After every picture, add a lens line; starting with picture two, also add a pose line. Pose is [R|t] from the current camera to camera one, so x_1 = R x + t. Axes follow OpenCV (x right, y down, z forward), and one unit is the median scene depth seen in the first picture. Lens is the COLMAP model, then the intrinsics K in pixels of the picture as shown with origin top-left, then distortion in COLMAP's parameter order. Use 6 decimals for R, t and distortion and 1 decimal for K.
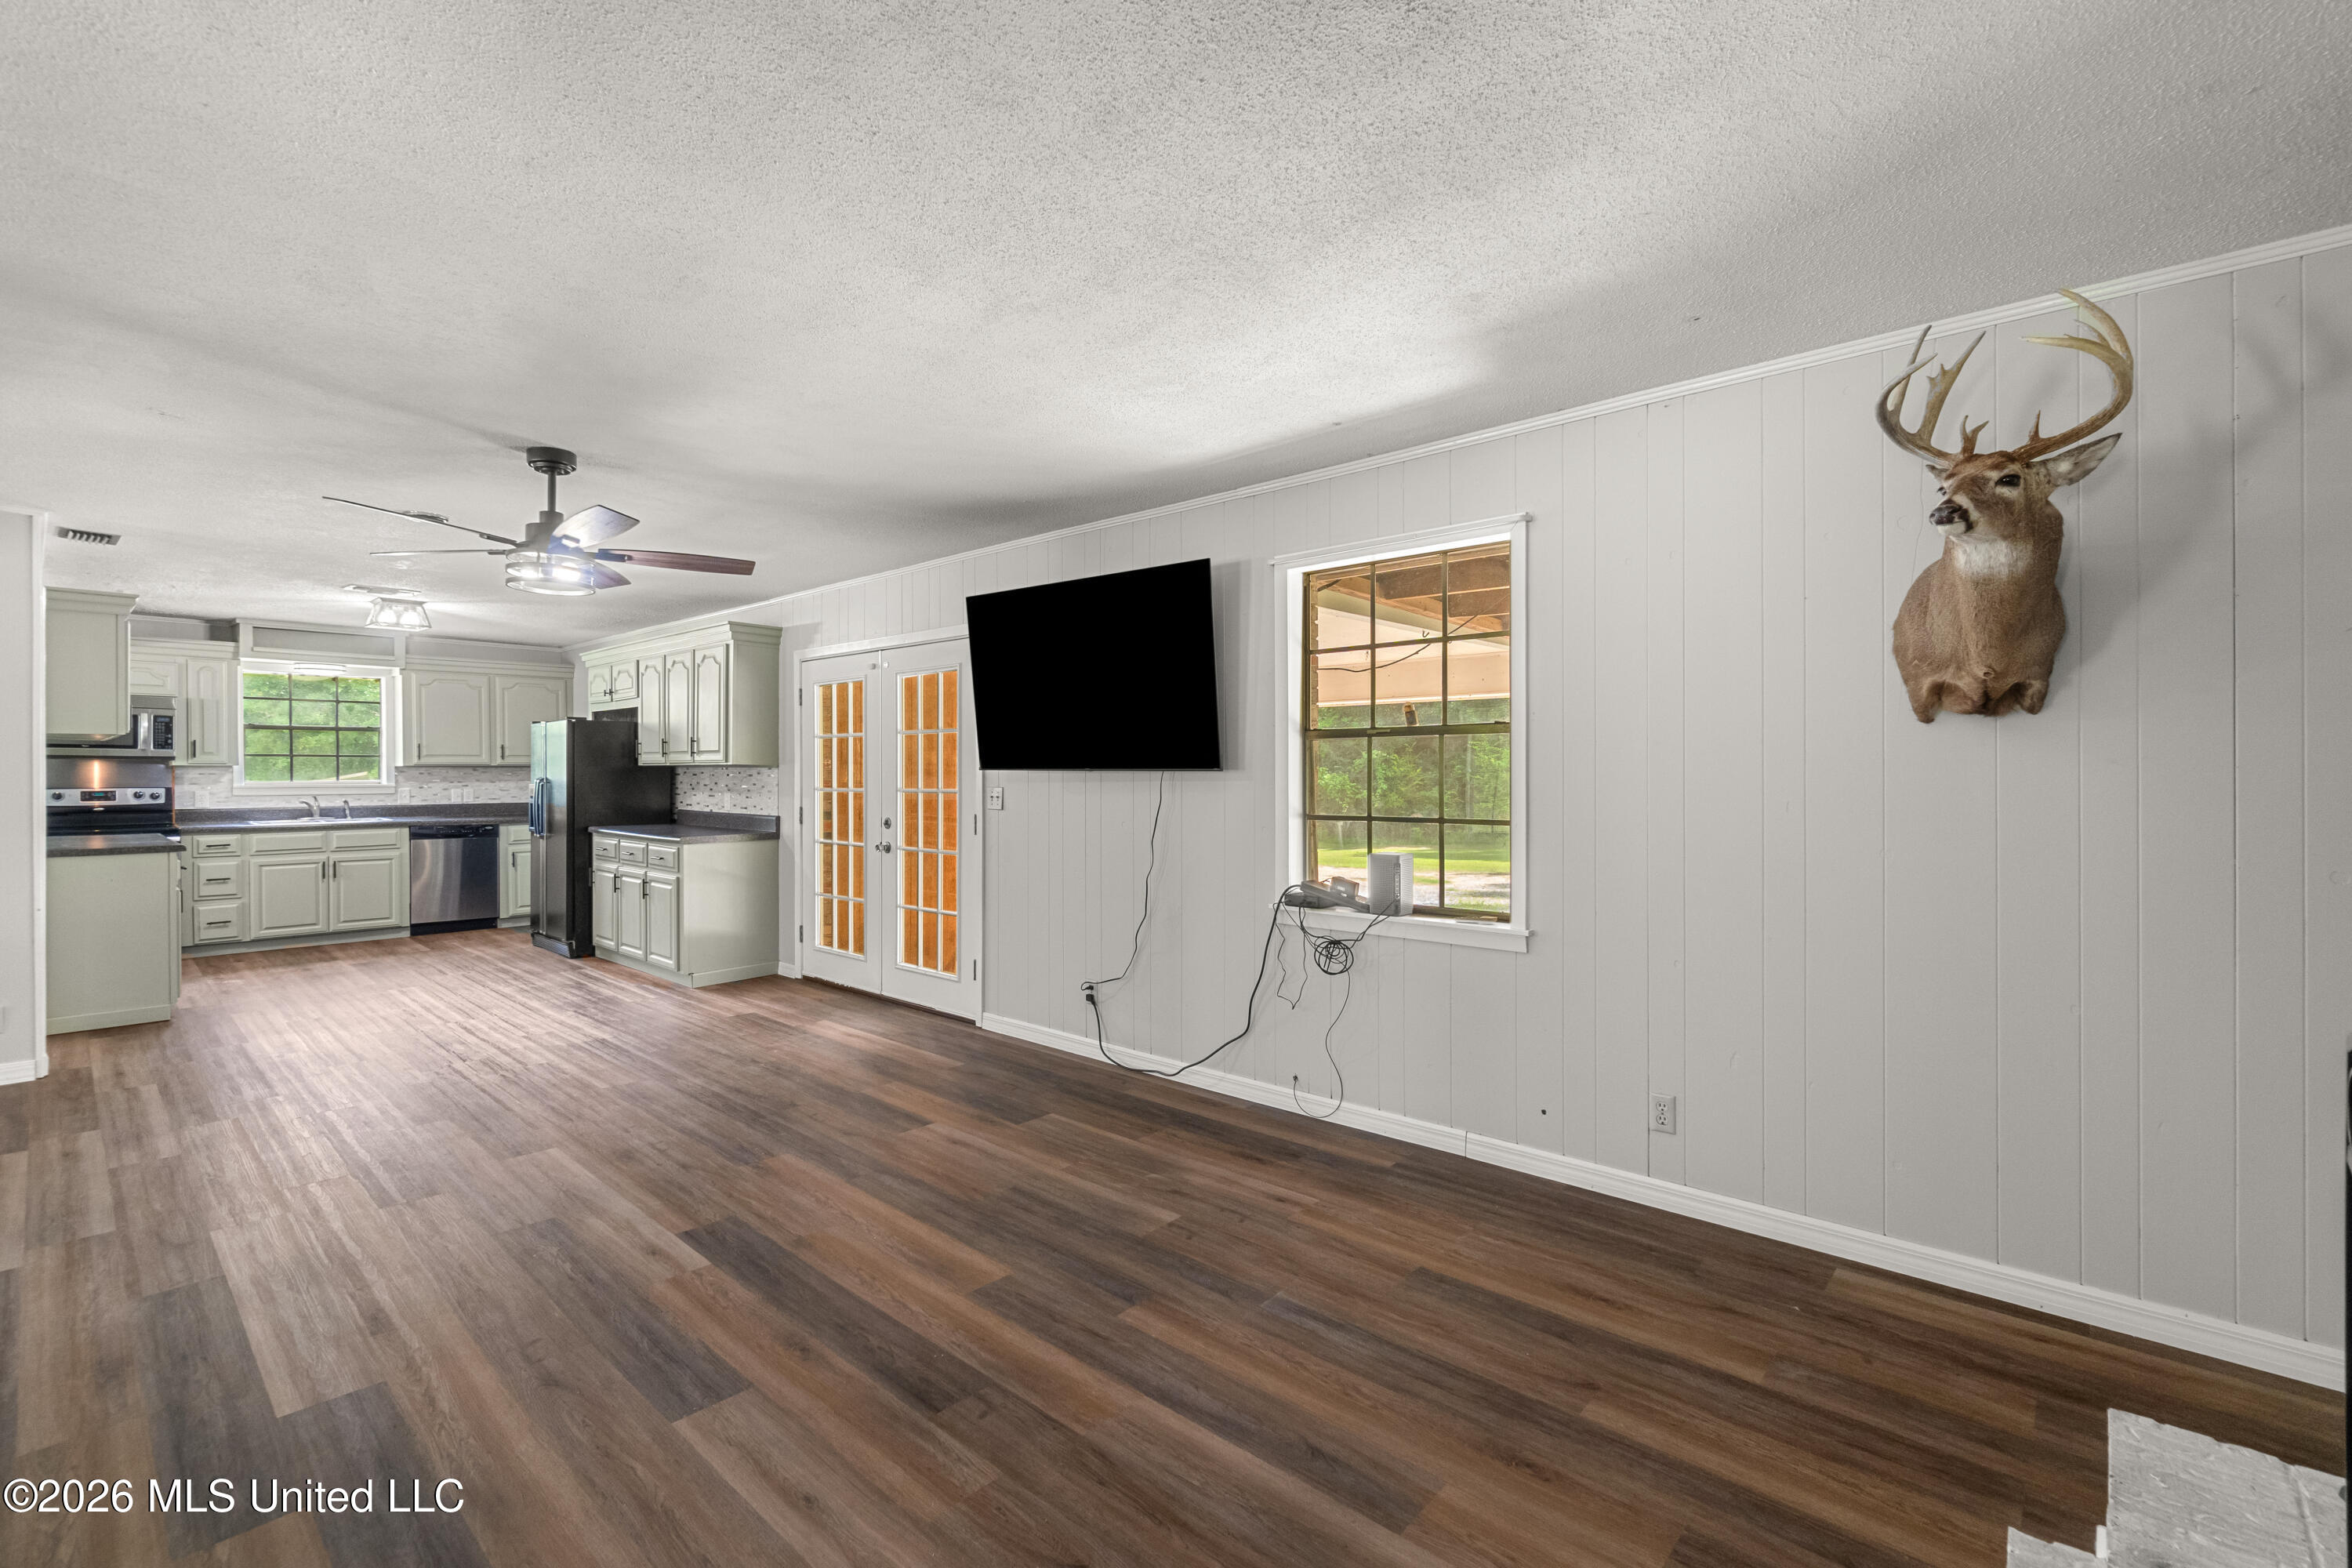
lens RADIAL K [[1046.3, 0, 1154.4], [0, 1046.3, 779.0], [0, 0, 1]] dist [0.001031, 0.000082]
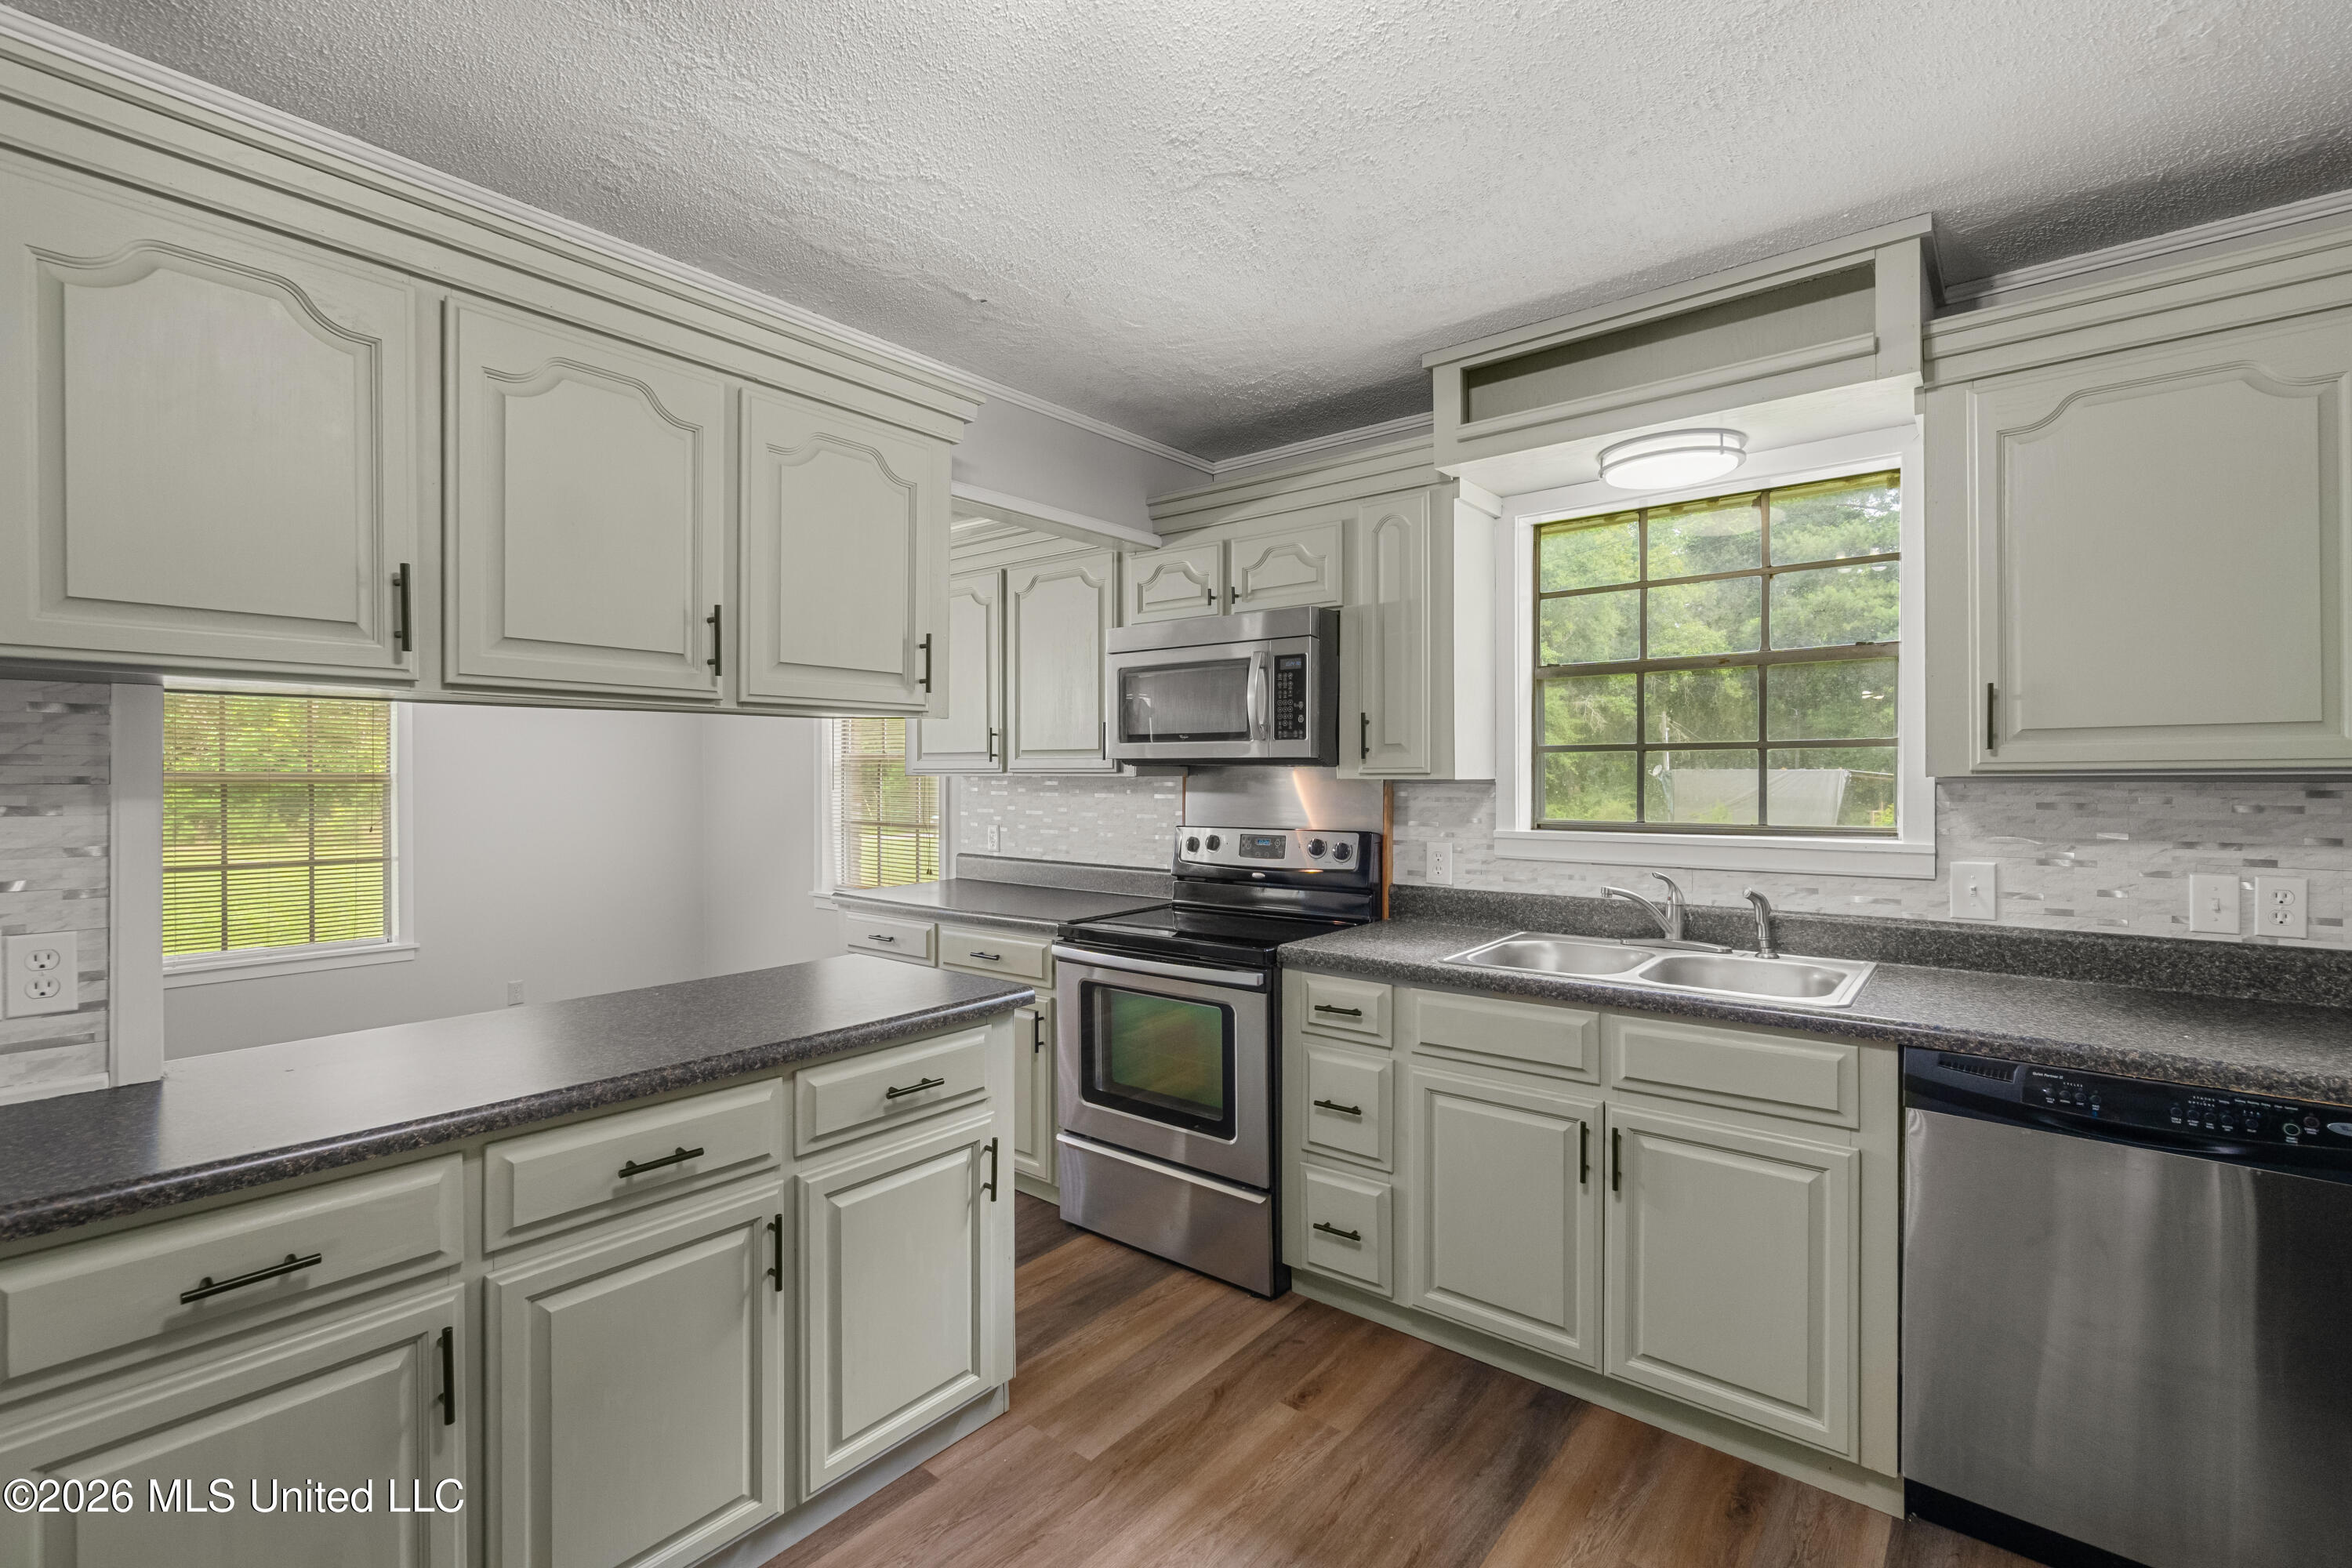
lens RADIAL K [[1033.5, 0, 1156.8], [0, 1033.5, 780.2], [0, 0, 1]] dist [-0.002478, 0.000437]
pose [[0.059211, 0.005761, -0.998229, -0.522634], [-0.000386, 0.999983, 0.005748, -0.014259], [0.998245, 0.000045, 0.059213, 0.867862]]
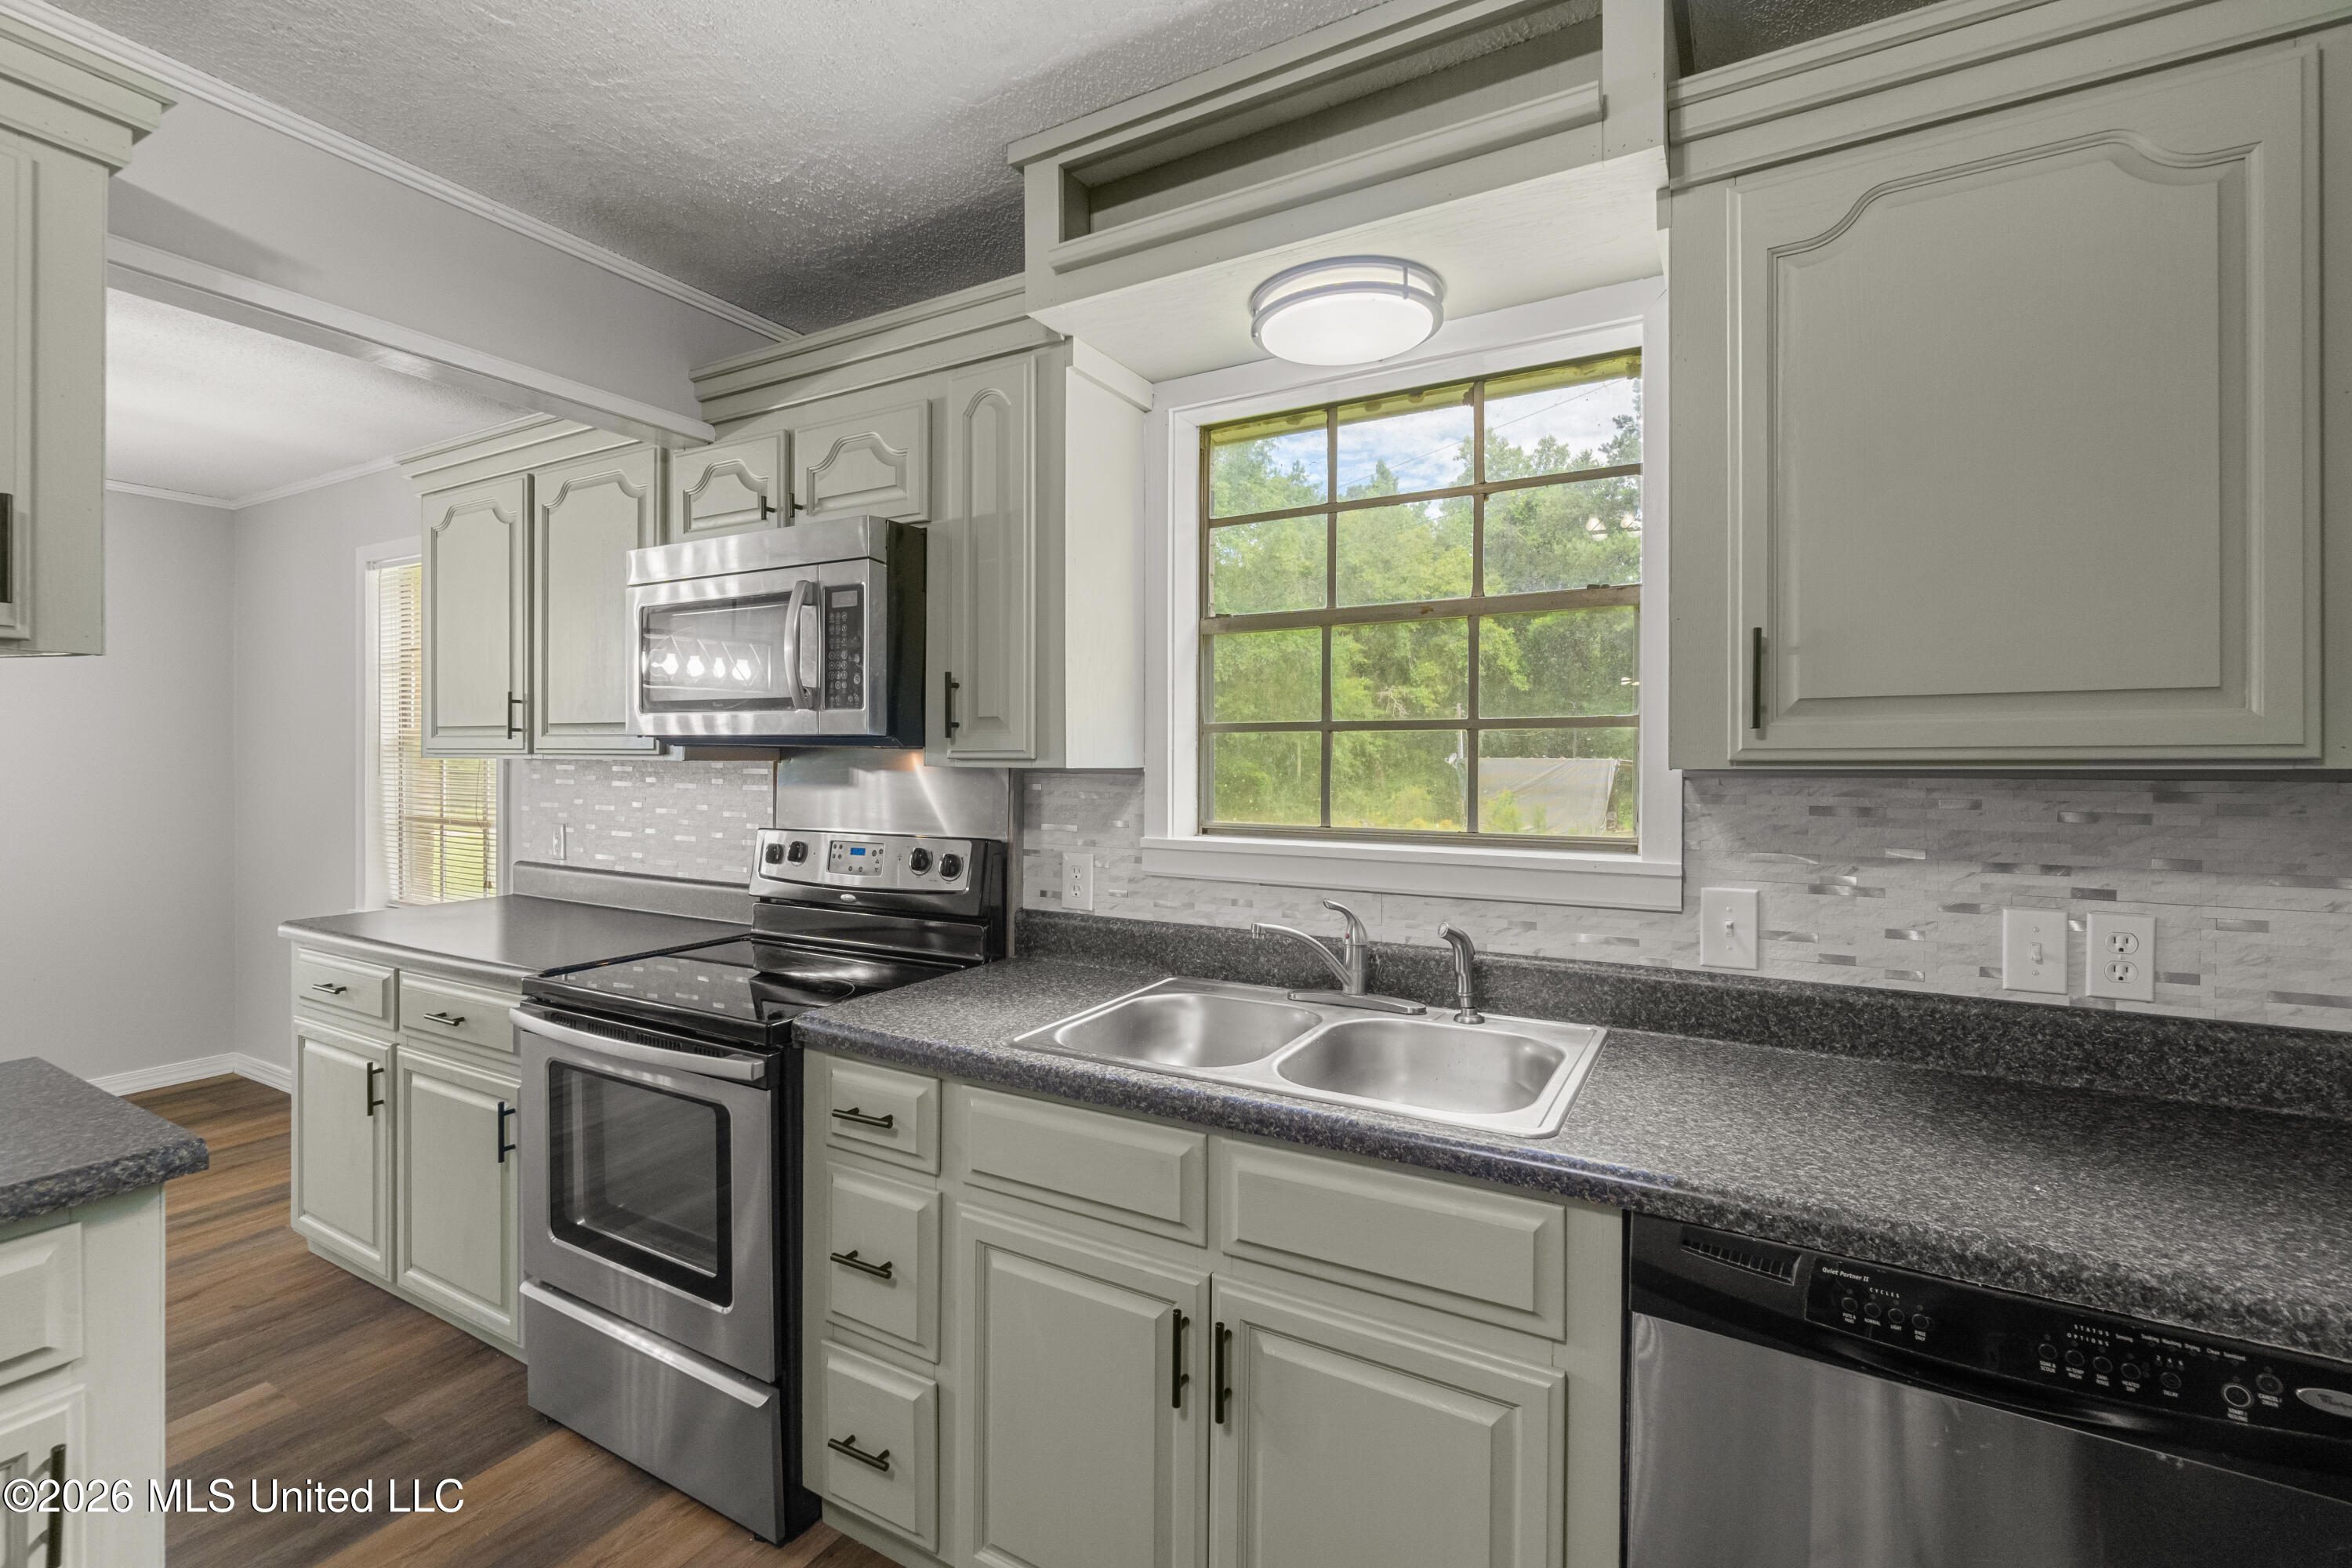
lens RADIAL K [[1023.7, 0, 1156.5], [0, 1023.7, 767.4], [0, 0, 1]] dist [-0.004981, 0.000559]
pose [[0.223703, 0.008149, -0.974623, -0.623849], [-0.007639, 0.999949, 0.006608, -0.014482], [0.974627, 0.005967, 0.223754, 0.955454]]
